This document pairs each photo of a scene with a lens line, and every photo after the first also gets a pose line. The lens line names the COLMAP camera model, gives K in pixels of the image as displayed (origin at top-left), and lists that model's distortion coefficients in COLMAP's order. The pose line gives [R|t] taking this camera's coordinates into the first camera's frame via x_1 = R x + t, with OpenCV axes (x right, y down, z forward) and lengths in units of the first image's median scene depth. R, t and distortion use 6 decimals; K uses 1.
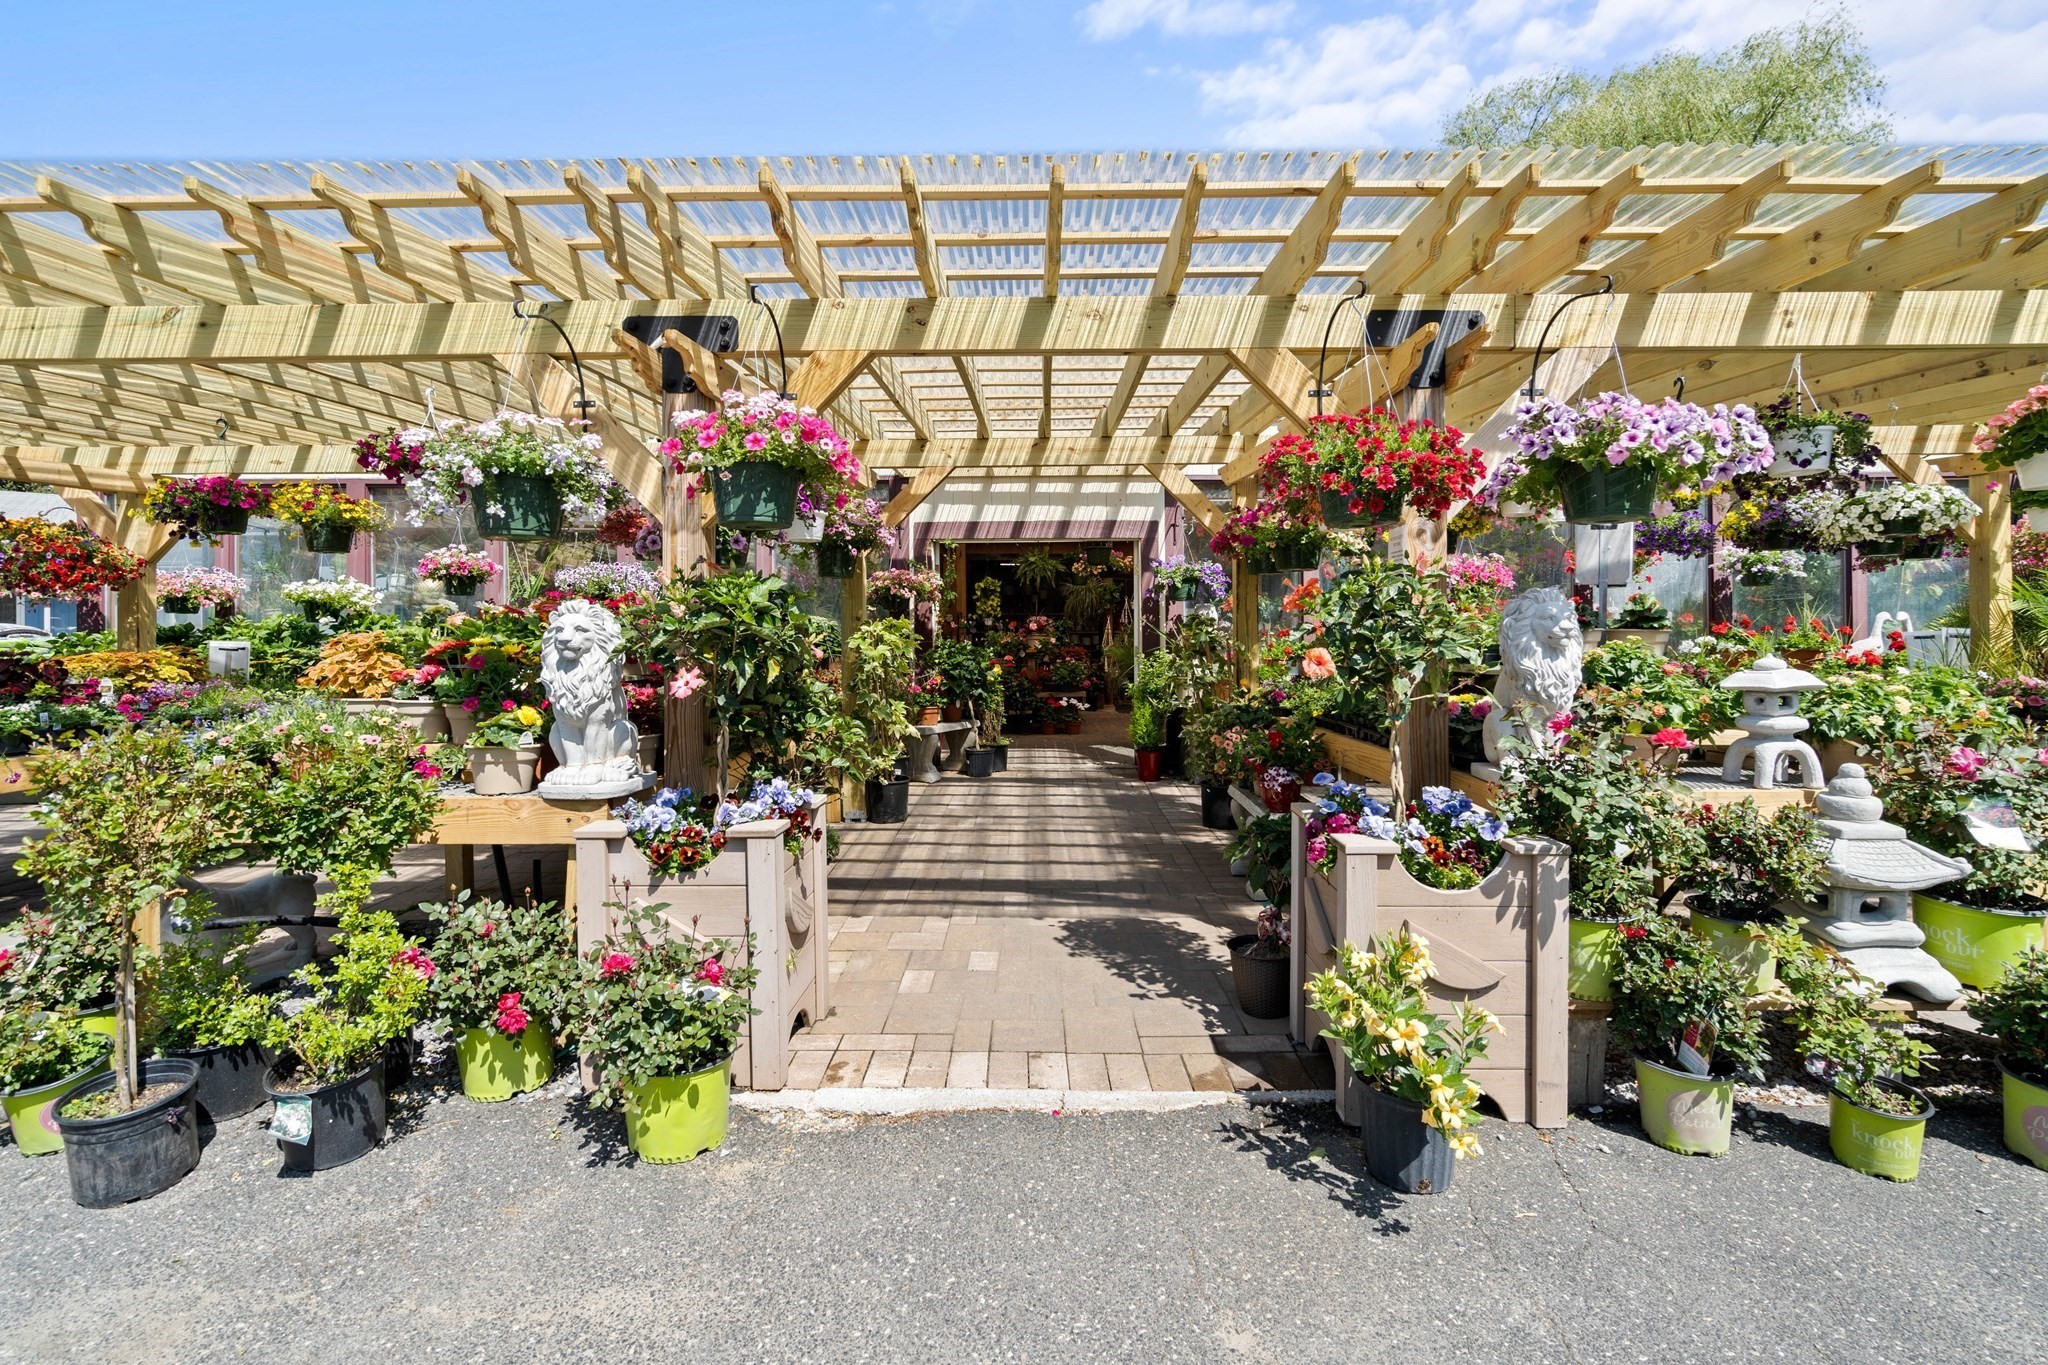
lens RADIAL K [[933.1, 0, 1015.2], [0, 933.1, 681.4], [0, 0, 1]] dist [-0.003175, 0.000328]
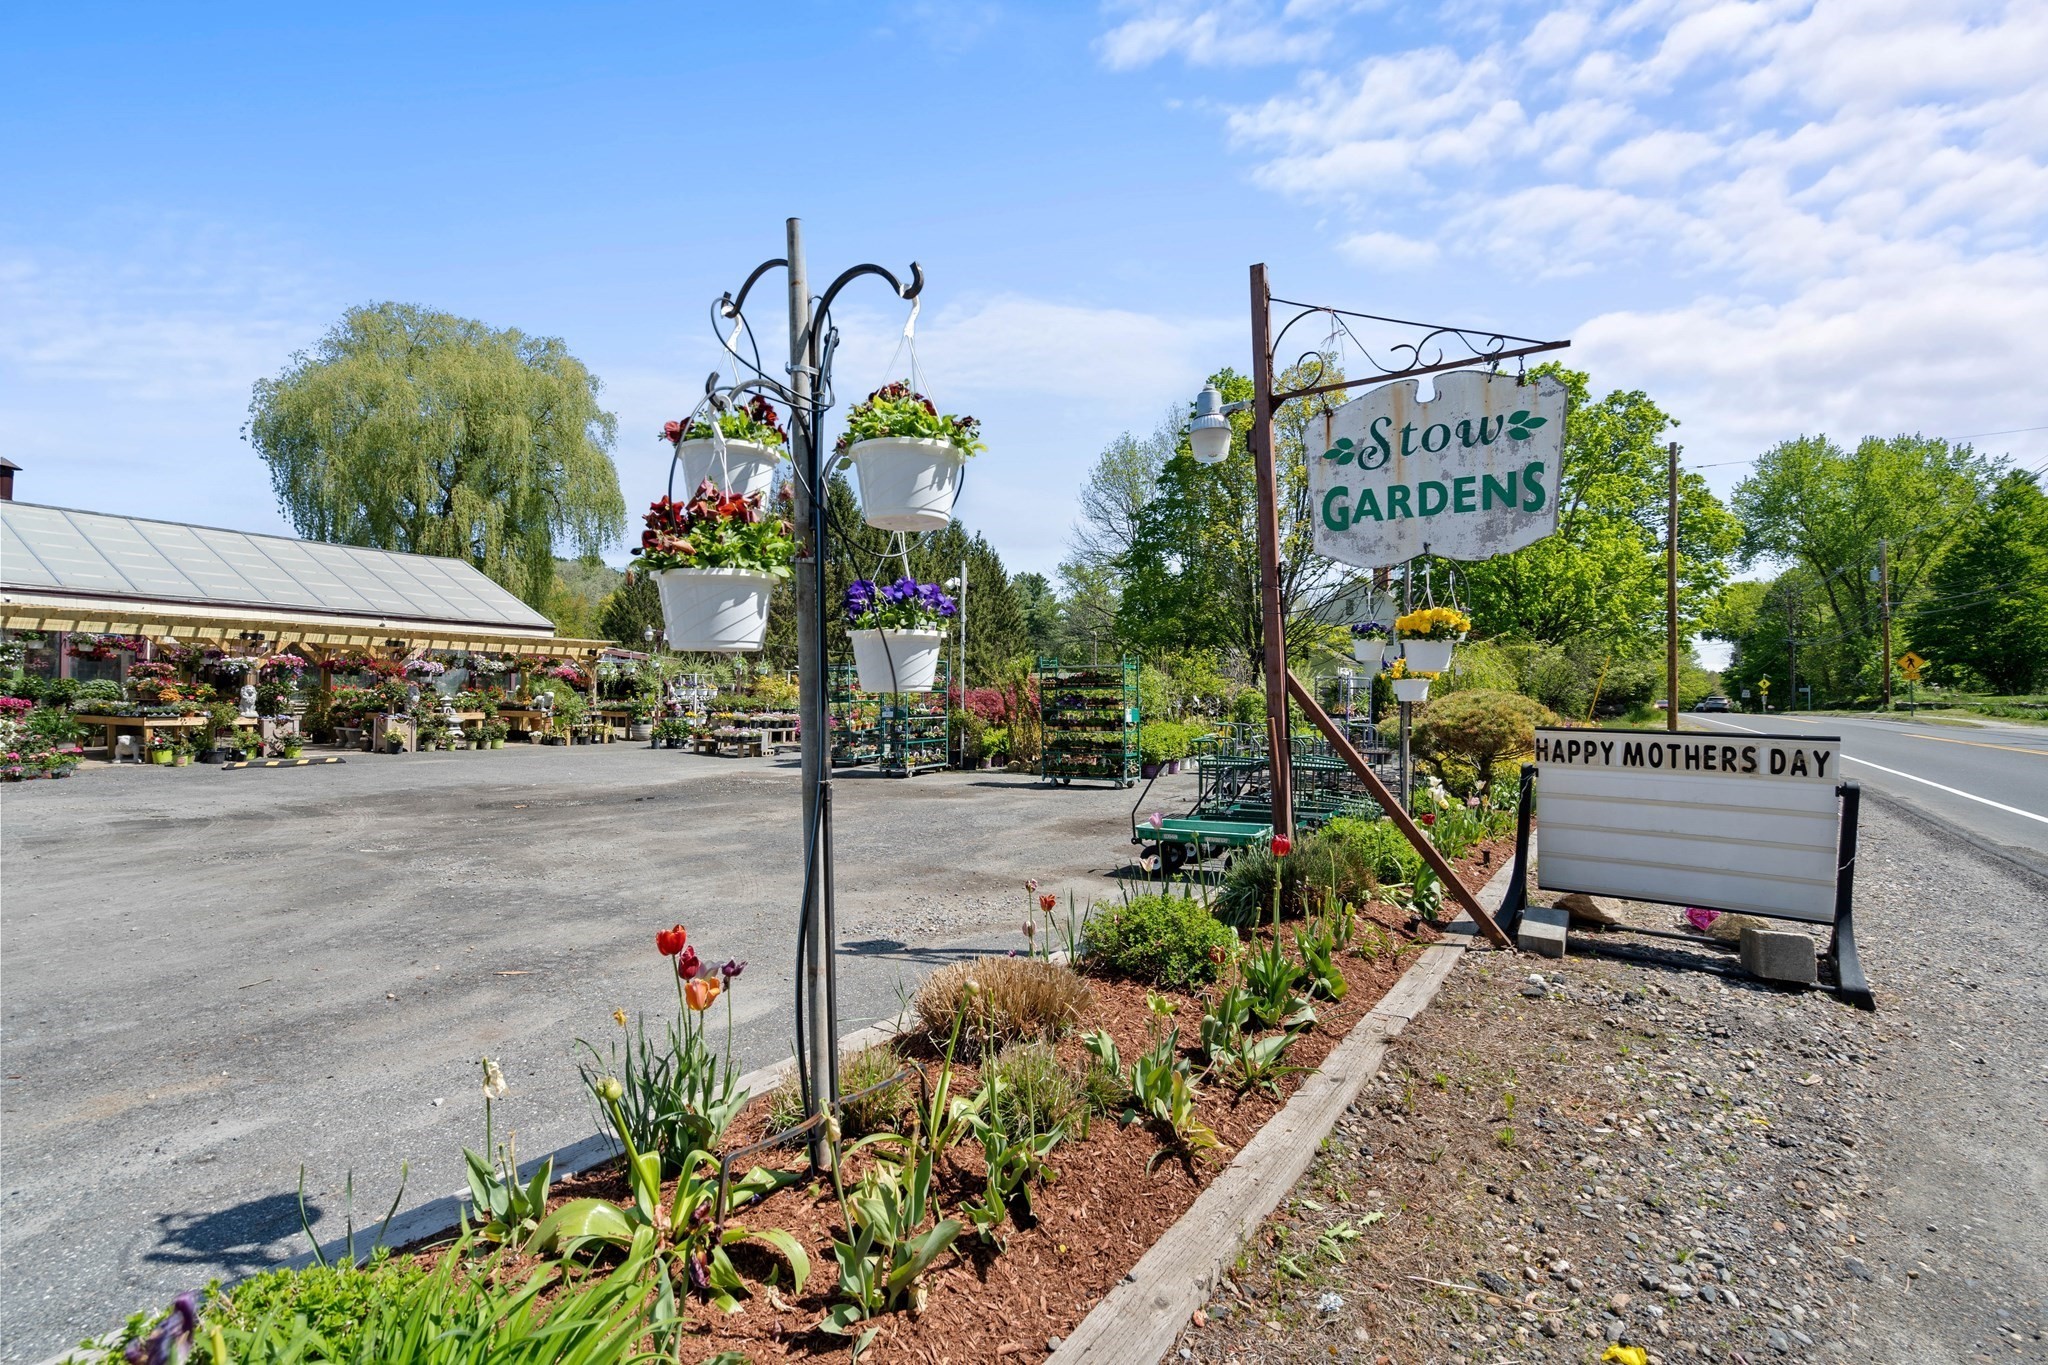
lens RADIAL K [[924.4, 0, 1027.3], [0, 924.4, 663.6], [0, 0, 1]] dist [0.002900, 0.000722]
pose [[0.450161, 0.039323, 0.892081, -3.240685], [0.025590, 0.998051, -0.056908, 0.223630], [-0.892581, 0.048446, 0.448278, -5.662633]]
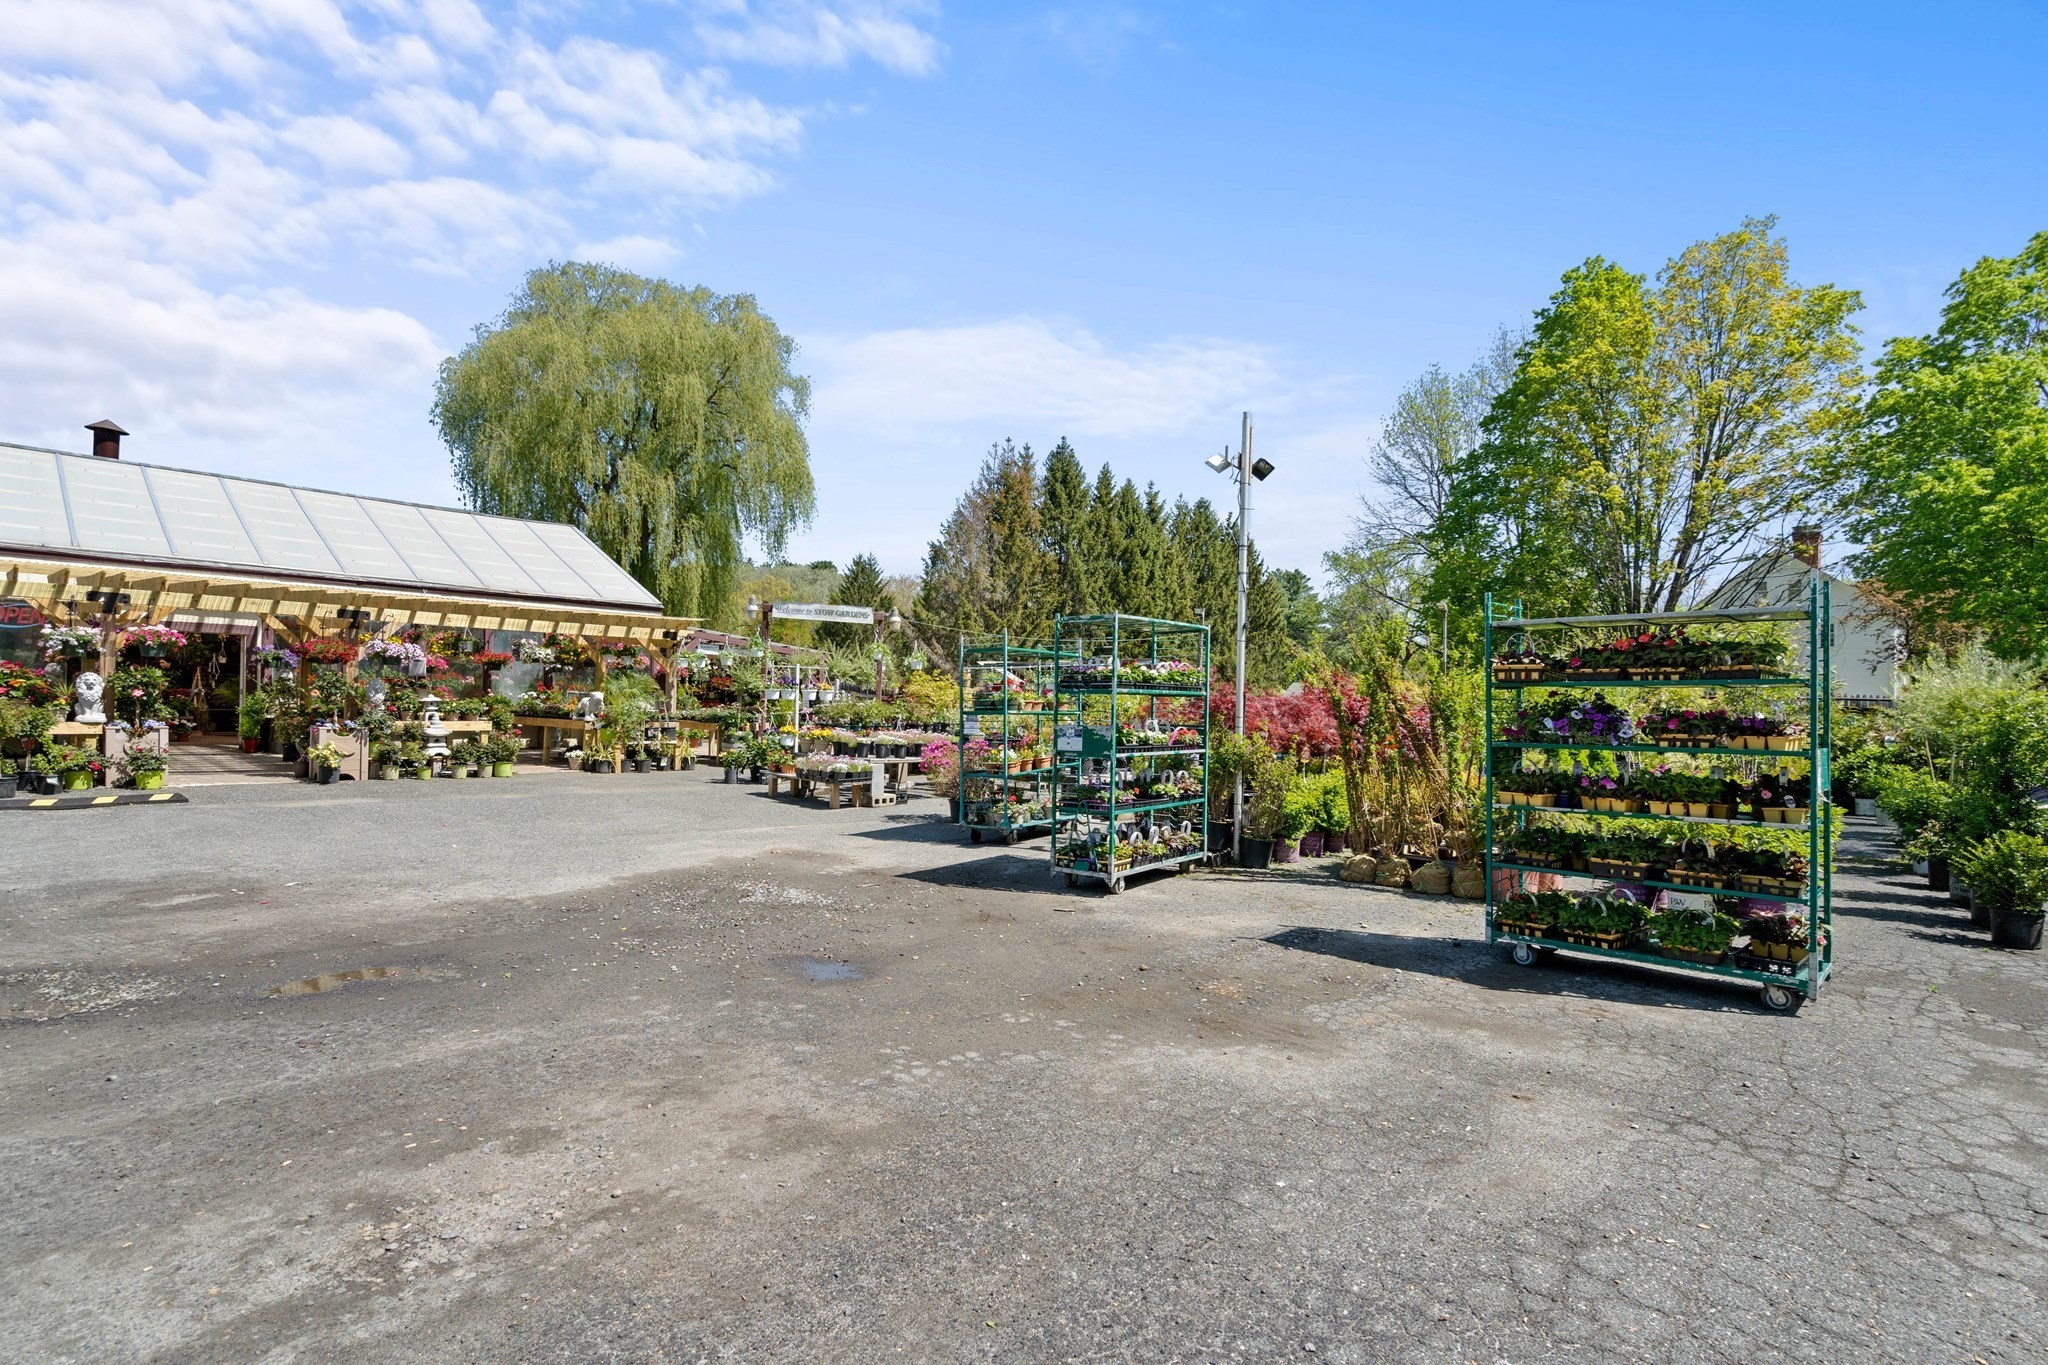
lens RADIAL K [[983.5, 0, 1011.8], [0, 983.5, 716.1], [0, 0, 1]] dist [0.018500, 0.000337]
pose [[0.666983, 0.010076, 0.745004, -0.901578], [0.005129, 0.999823, -0.018114, 0.170262], [-0.745055, 0.015903, 0.666814, -4.159856]]
